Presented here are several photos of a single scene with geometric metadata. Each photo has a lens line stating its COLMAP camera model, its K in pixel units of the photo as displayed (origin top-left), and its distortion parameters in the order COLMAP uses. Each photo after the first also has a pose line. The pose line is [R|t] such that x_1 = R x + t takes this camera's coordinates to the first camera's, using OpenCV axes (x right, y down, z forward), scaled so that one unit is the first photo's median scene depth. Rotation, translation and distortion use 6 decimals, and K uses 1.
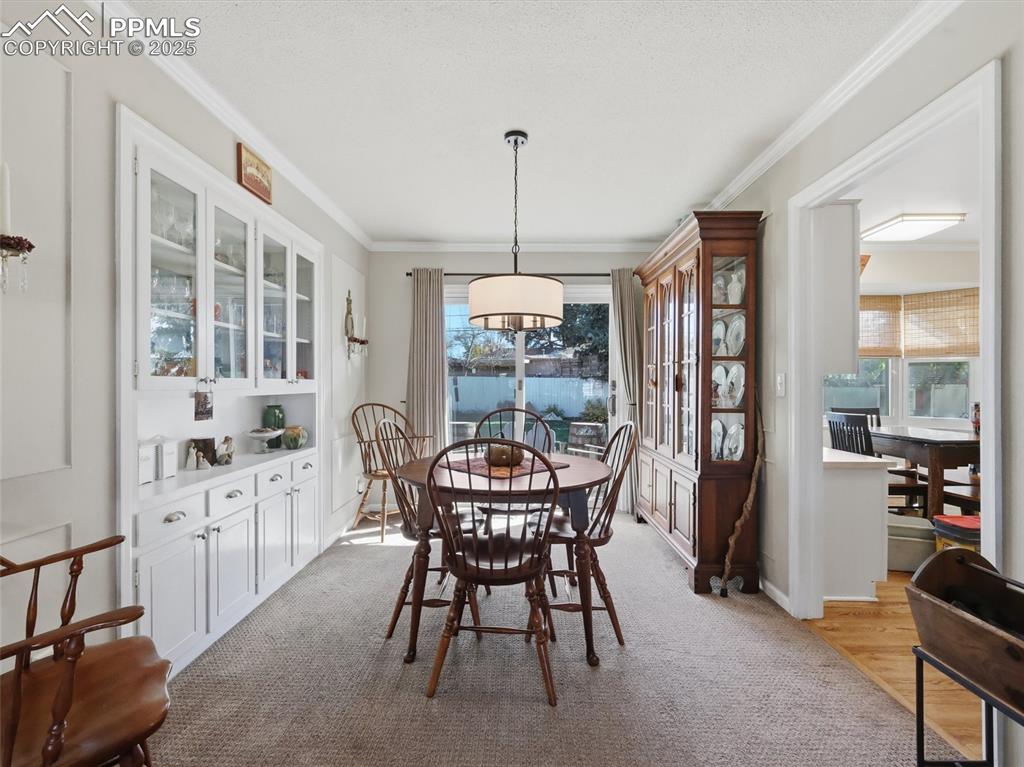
lens RADIAL K [[476.3, 0, 518.6], [0, 476.3, 384.6], [0, 0, 1]] dist [-0.000796, 0.000378]
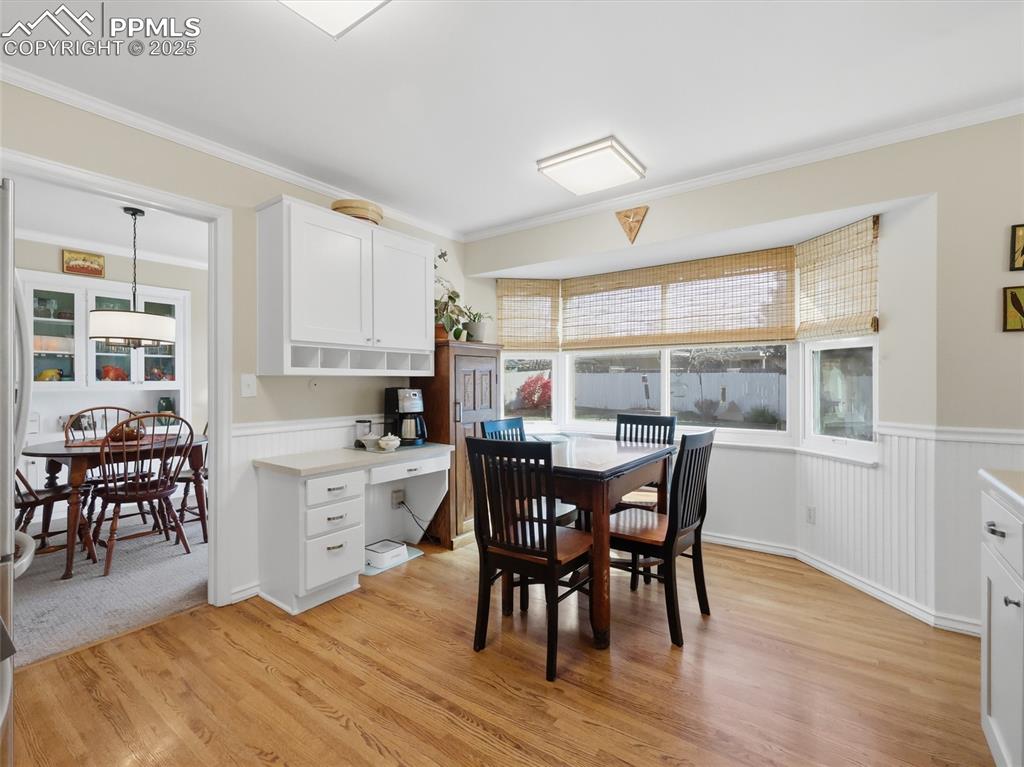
lens RADIAL K [[476.3, 0, 518.6], [0, 476.3, 384.6], [0, 0, 1]] dist [-0.000796, 0.000378]
pose [[0.821704, -0.001563, -0.569912, 1.556001], [0.005243, 0.999975, 0.004816, -0.000164], [0.569890, -0.006946, 0.821692, 0.422164]]
